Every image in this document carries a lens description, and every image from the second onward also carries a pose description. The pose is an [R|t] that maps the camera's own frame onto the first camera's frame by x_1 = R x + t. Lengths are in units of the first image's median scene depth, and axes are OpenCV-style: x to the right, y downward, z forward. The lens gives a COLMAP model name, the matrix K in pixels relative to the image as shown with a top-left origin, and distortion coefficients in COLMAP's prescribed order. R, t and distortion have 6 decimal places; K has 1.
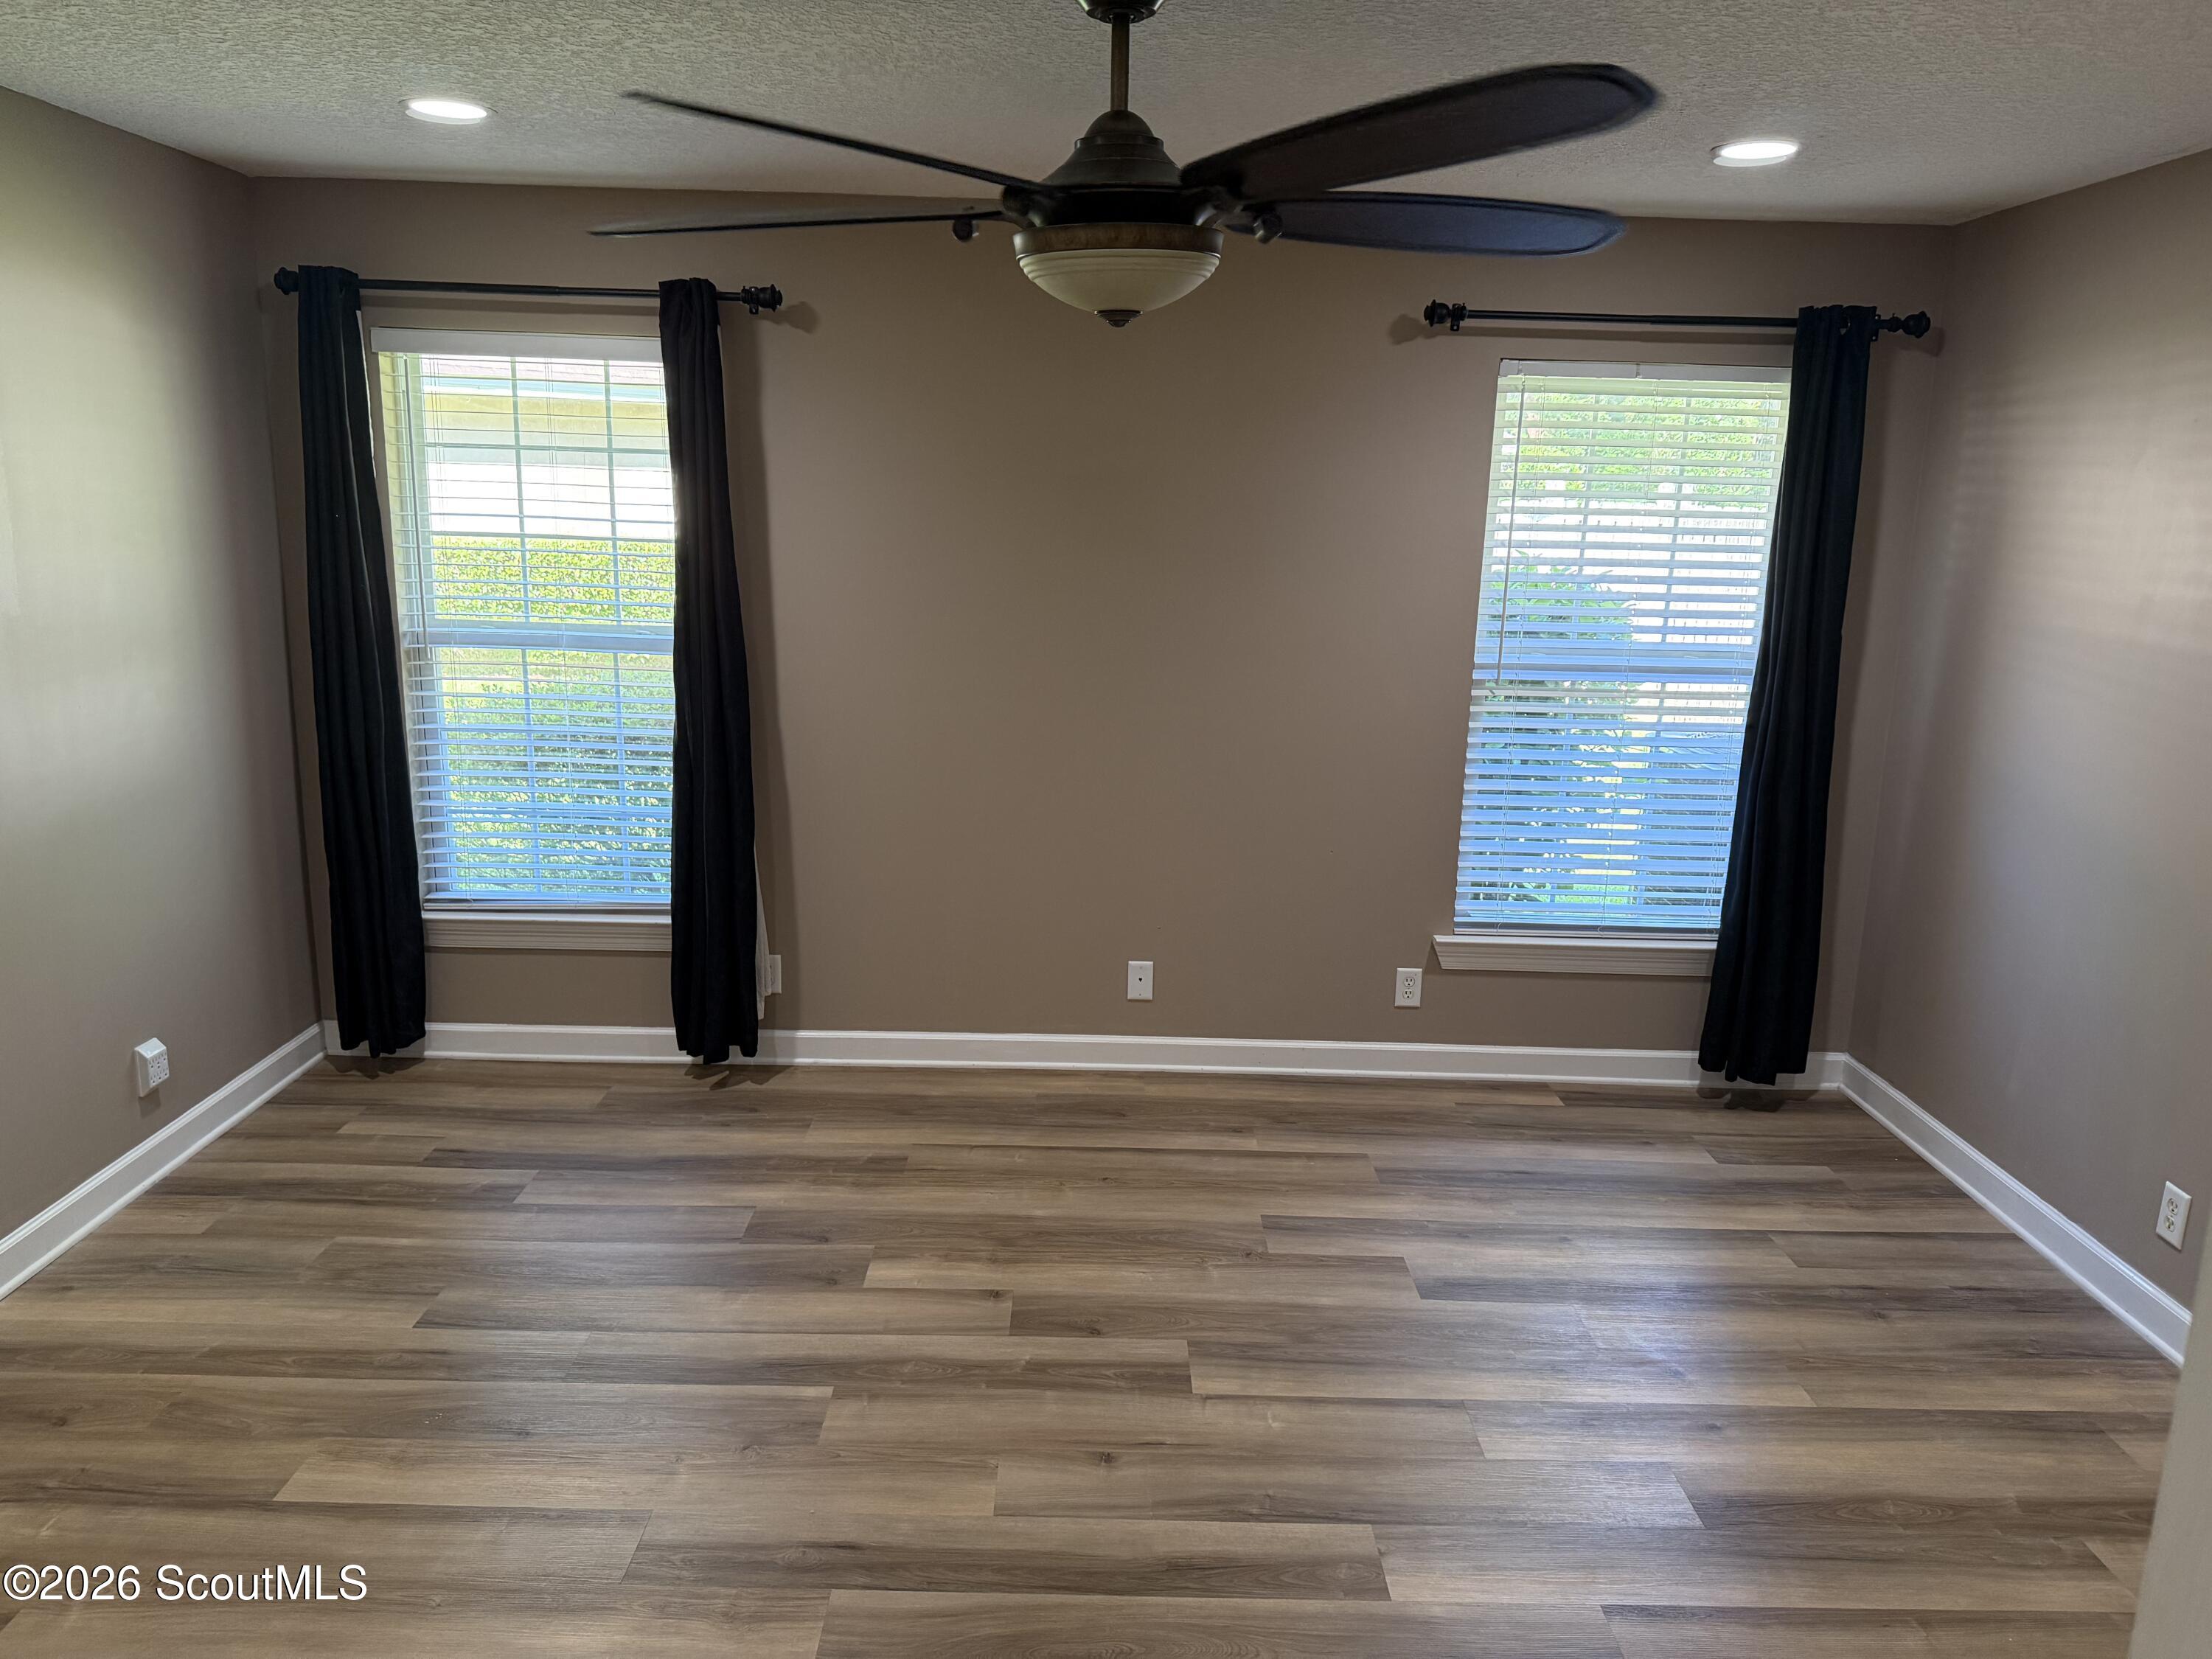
lens RADIAL K [[1565.7, 0, 1088.8], [0, 1565.7, 831.1], [0, 0, 1]] dist [0.061283, -0.102144]
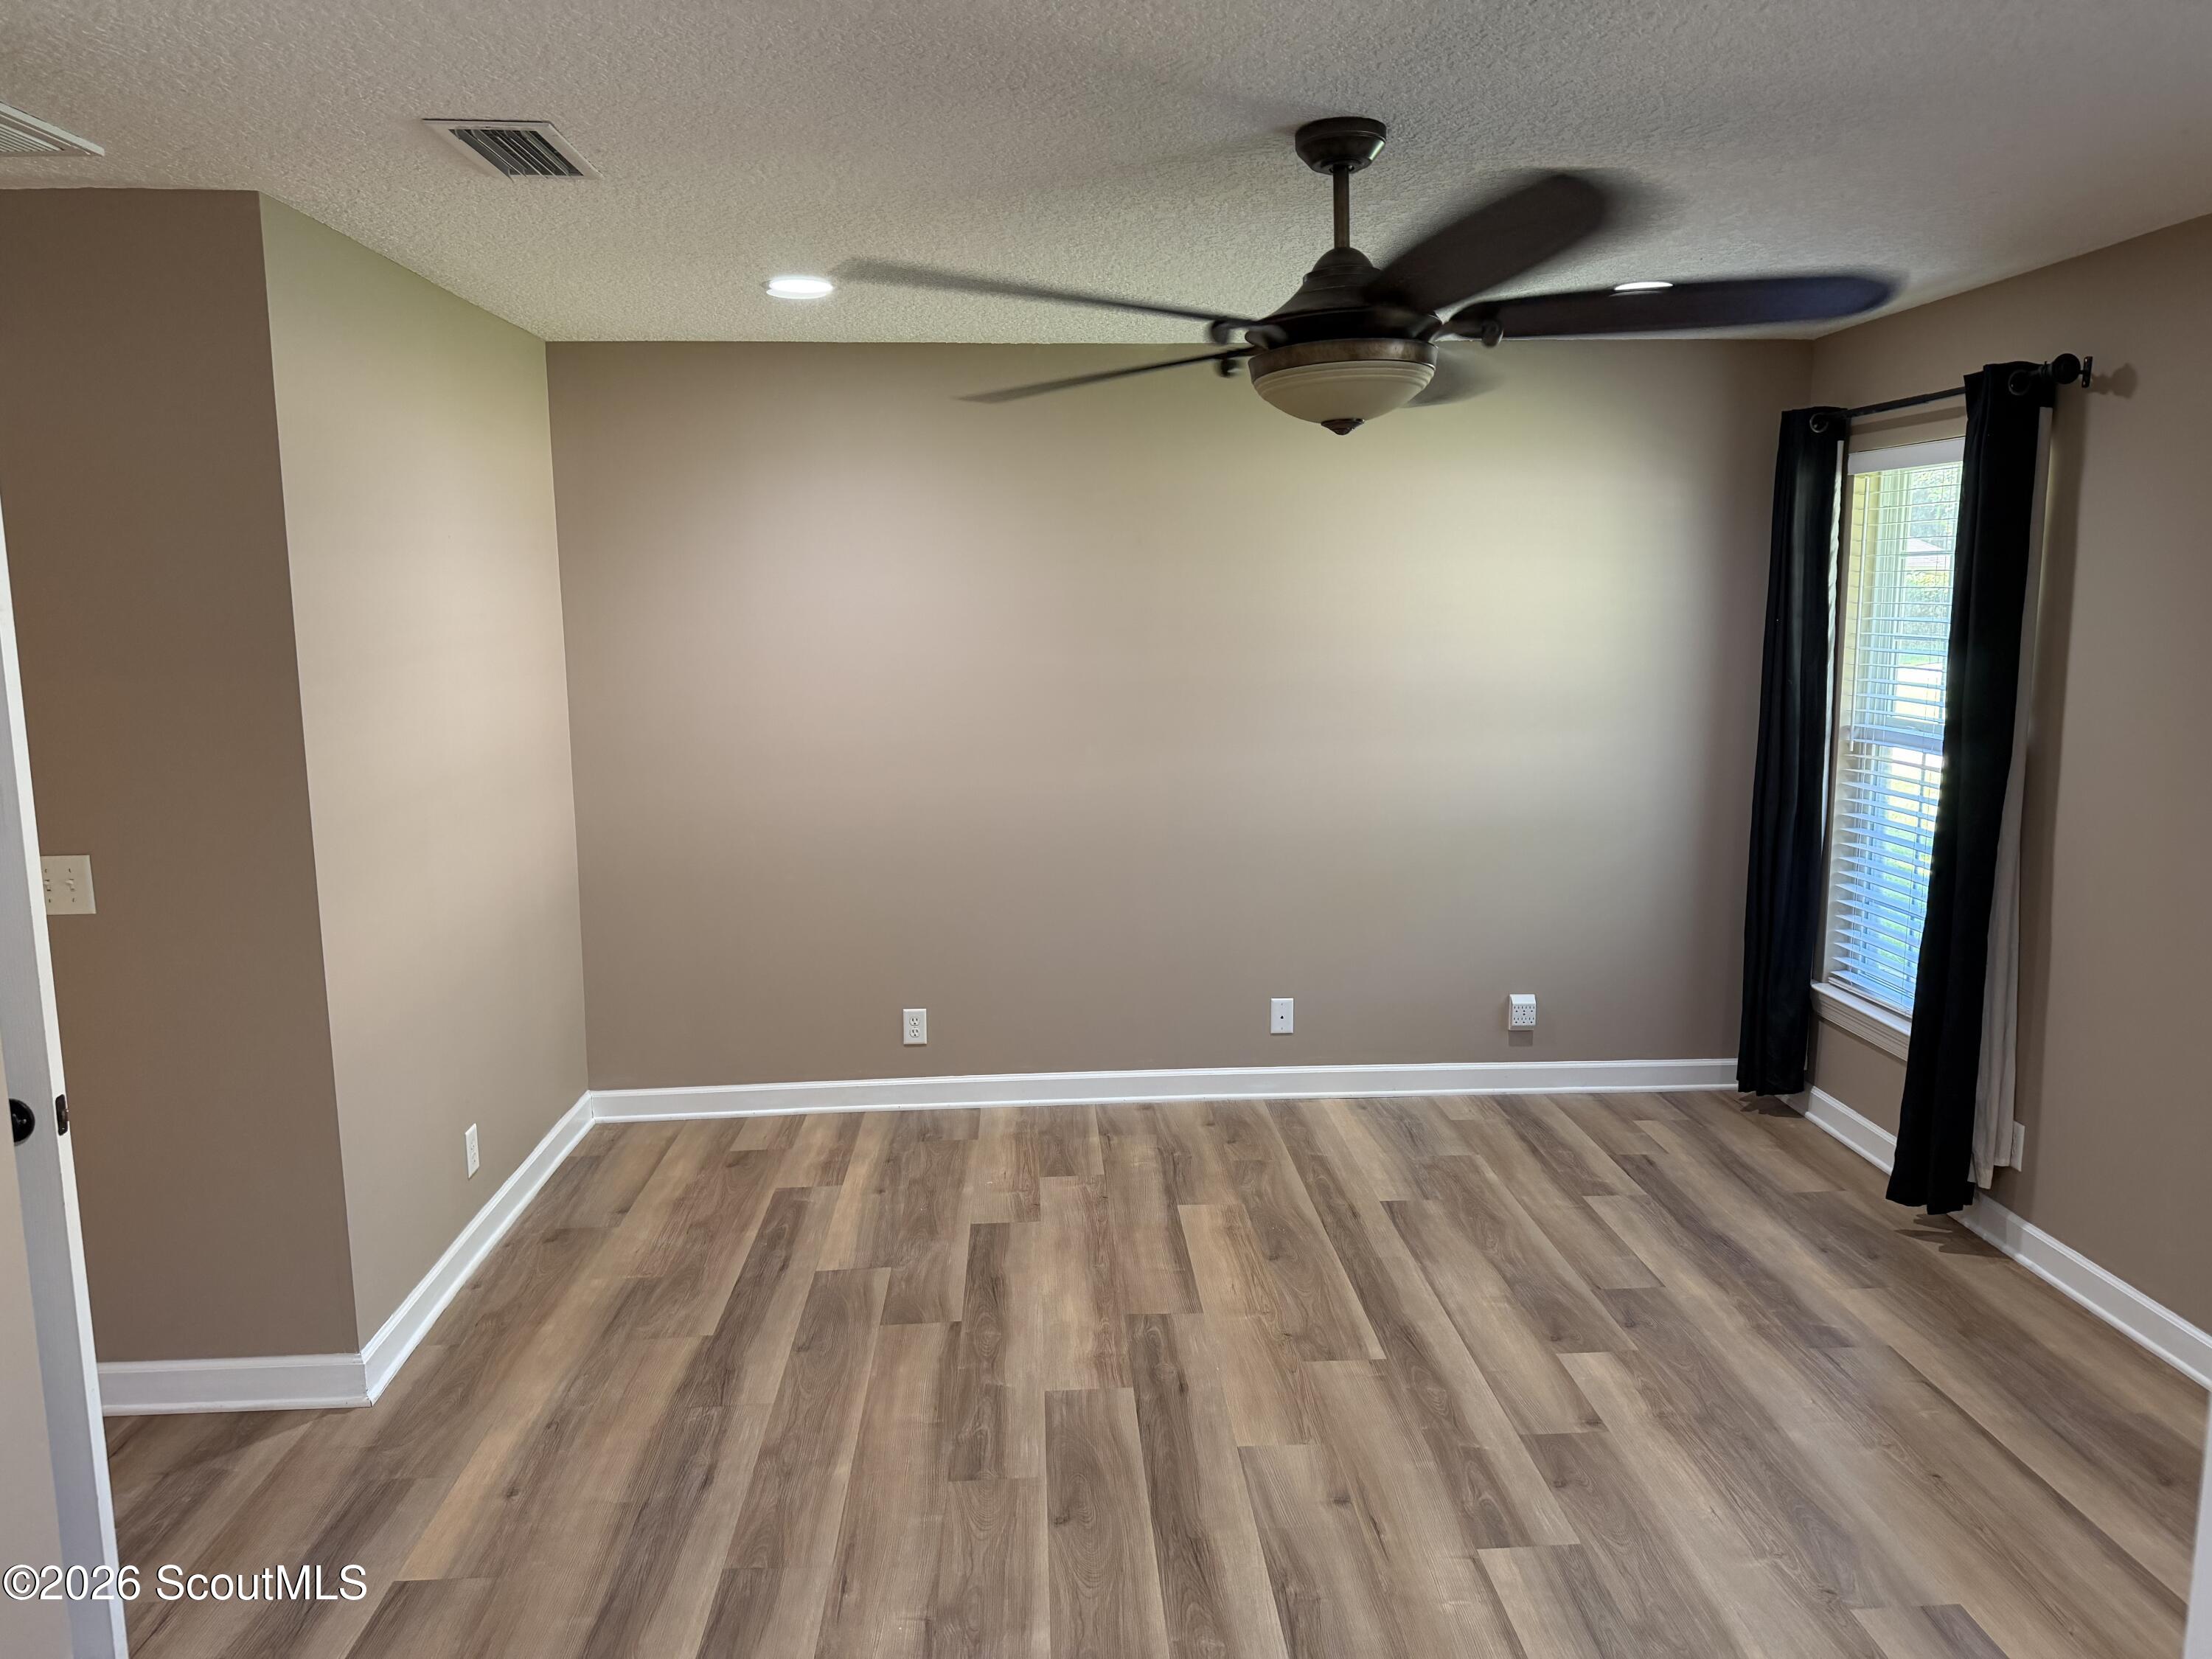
lens RADIAL K [[1519.6, 0, 1109.3], [0, 1519.6, 877.2], [0, 0, 1]] dist [0.048489, -0.093716]
pose [[0.049612, 0.157988, -0.986194, 0.716763], [-0.201233, 0.968742, 0.145069, -0.091180], [0.978286, 0.191258, 0.079854, 0.525484]]
